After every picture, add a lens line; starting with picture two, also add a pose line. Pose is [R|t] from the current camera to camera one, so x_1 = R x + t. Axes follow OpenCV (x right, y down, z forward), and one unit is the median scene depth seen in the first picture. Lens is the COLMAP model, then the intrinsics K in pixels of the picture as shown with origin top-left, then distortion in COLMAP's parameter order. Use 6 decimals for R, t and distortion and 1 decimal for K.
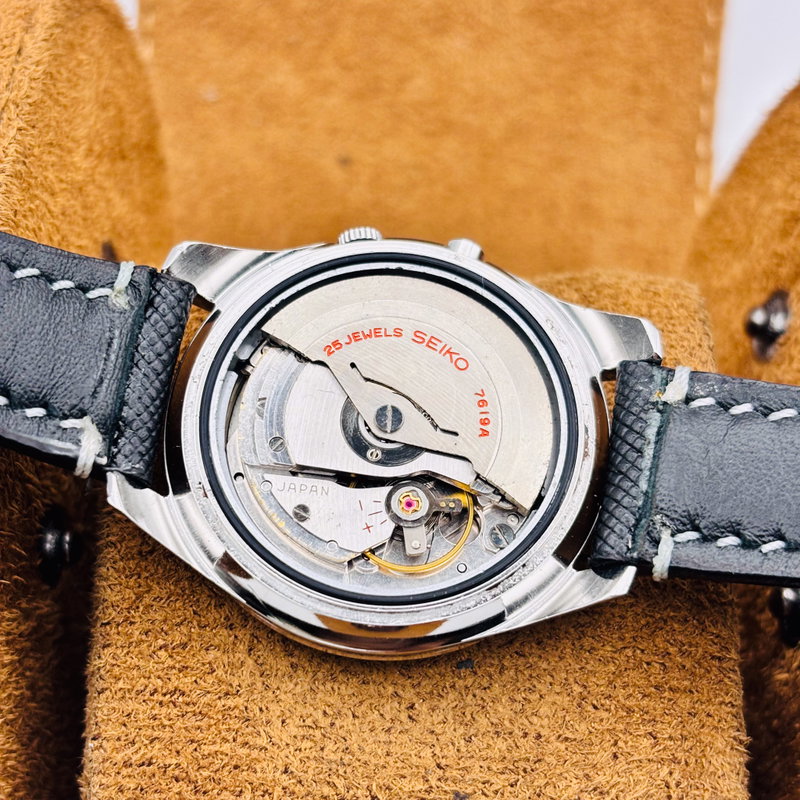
lens RADIAL K [[1607.3, 0, 397.7], [0, 1607.3, 414.7], [0, 0, 1]] dist [0.298514, 0.023875]
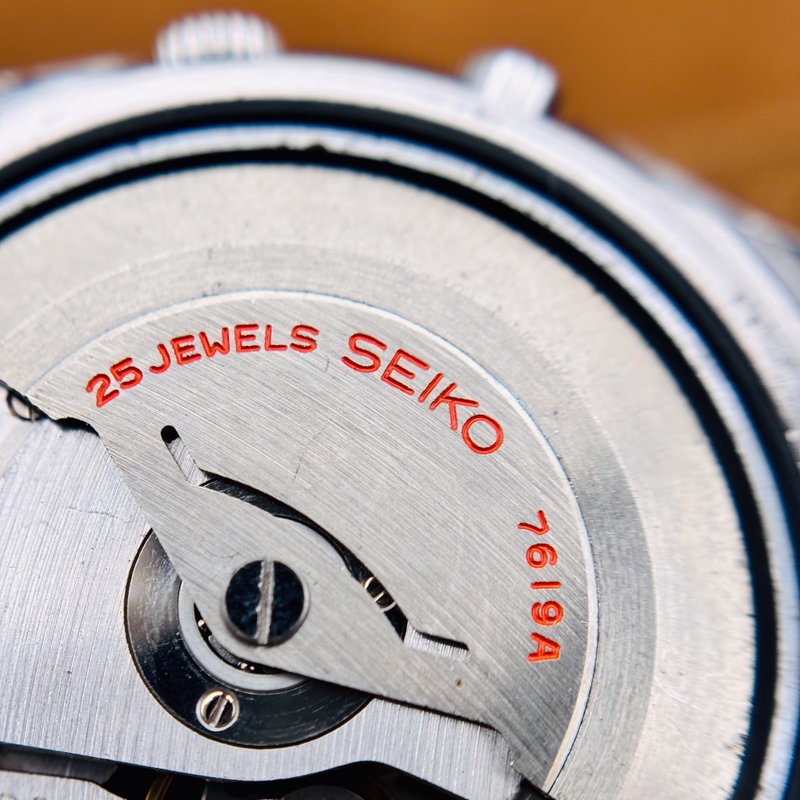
lens RADIAL K [[1630.0, 0, 398.3], [0, 1630.0, 412.9], [0, 0, 1]] dist [0.406193, -0.093499]
pose [[0.997474, 0.014109, -0.069617, 0.063410], [-0.005555, 0.992569, 0.121557, -0.108537], [0.070815, -0.120863, 0.990140, 0.899155]]
